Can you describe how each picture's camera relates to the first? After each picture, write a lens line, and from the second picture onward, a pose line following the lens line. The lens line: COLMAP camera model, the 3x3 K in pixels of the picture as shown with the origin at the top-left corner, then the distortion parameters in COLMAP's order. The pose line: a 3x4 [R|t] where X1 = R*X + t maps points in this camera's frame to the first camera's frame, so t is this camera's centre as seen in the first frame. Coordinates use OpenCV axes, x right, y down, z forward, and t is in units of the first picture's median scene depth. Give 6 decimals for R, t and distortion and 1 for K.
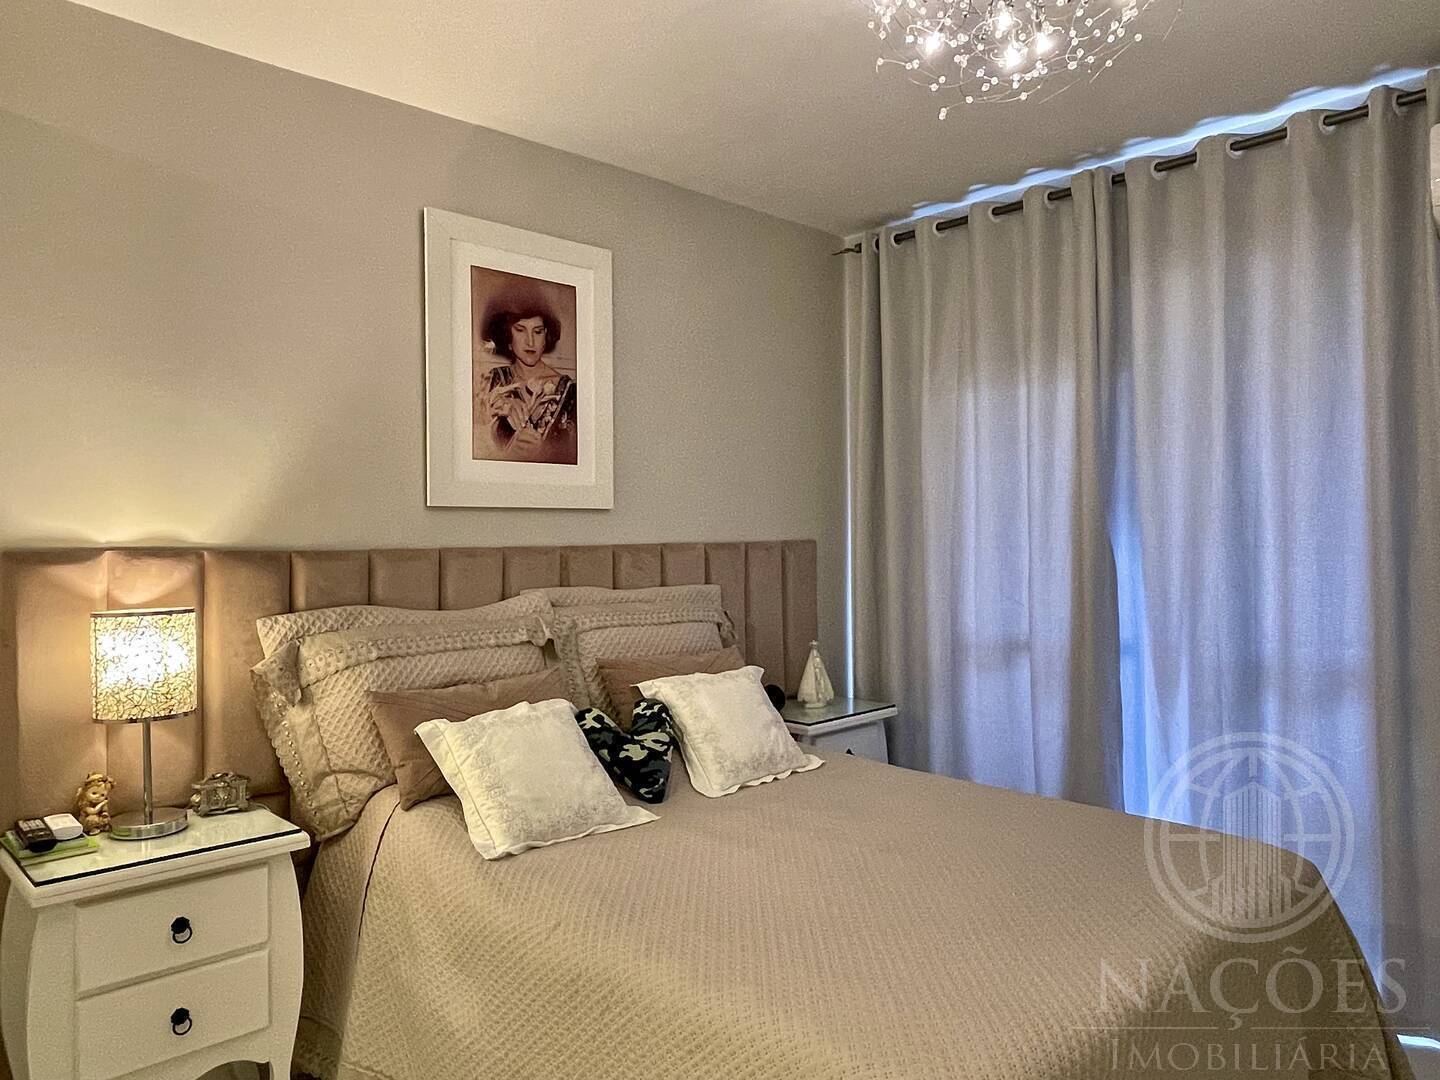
lens RADIAL K [[972.2, 0, 716.4], [0, 972.2, 534.0], [0, 0, 1]] dist [-0.004463, -0.004379]
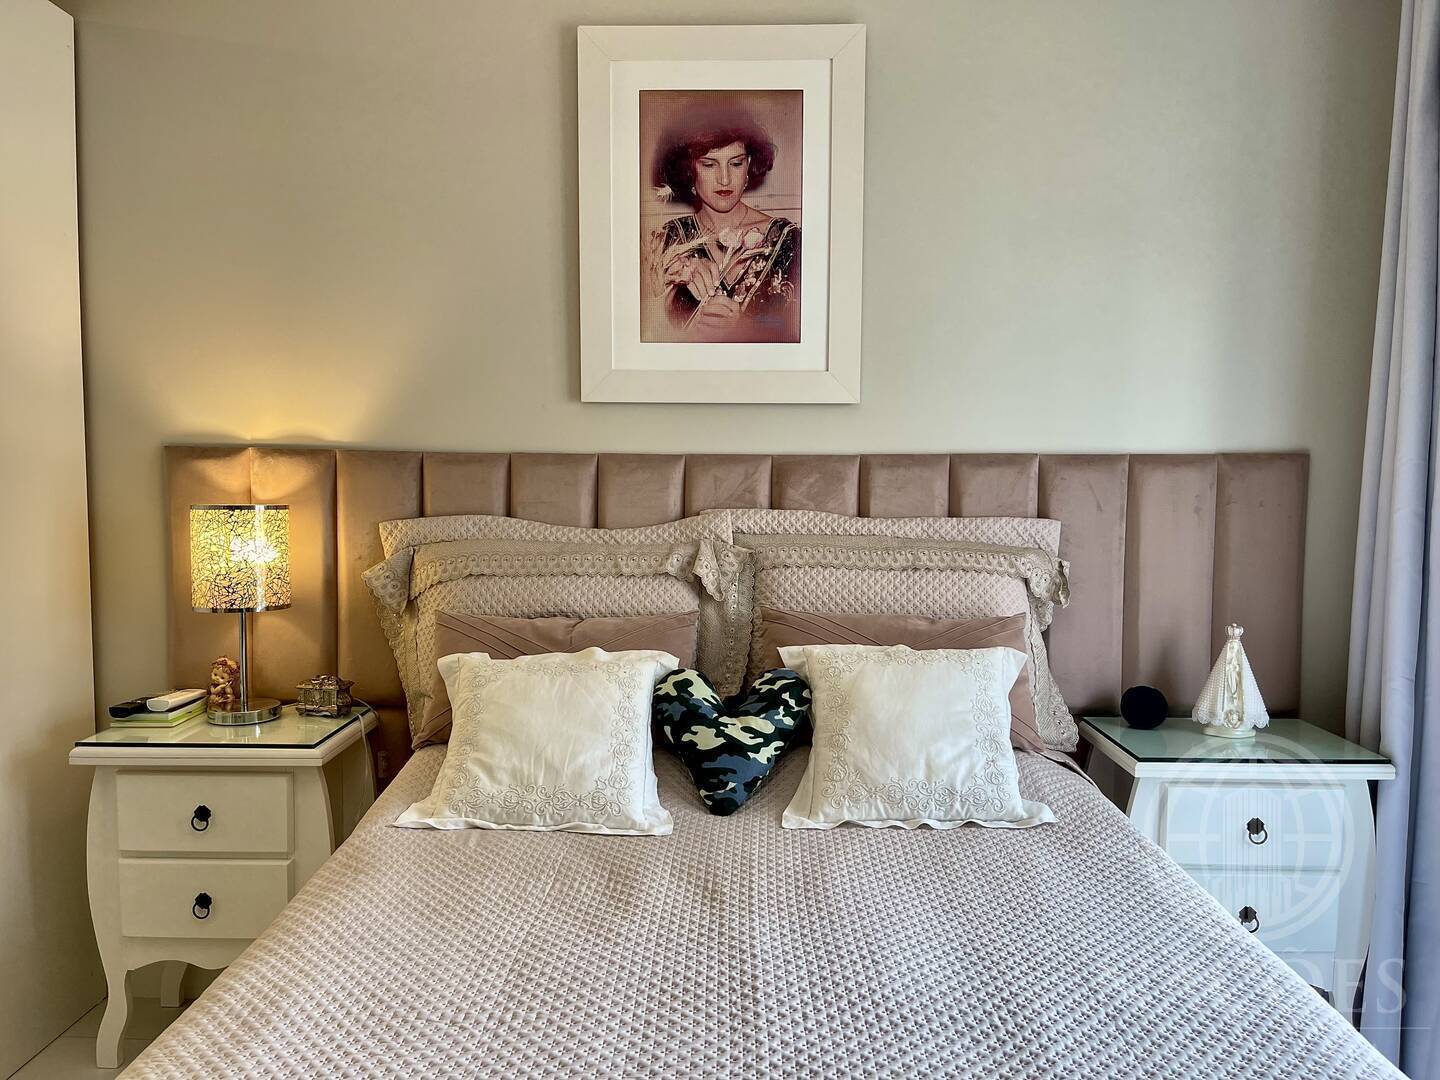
lens RADIAL K [[1094.0, 0, 722.9], [0, 1094.0, 540.0], [0, 0, 1]] dist [0.035575, -0.004717]
pose [[0.705978, 0.062939, -0.705432, 0.430555], [-0.011934, 0.996959, 0.077006, 0.014876], [0.708133, -0.045946, 0.704582, 0.397290]]
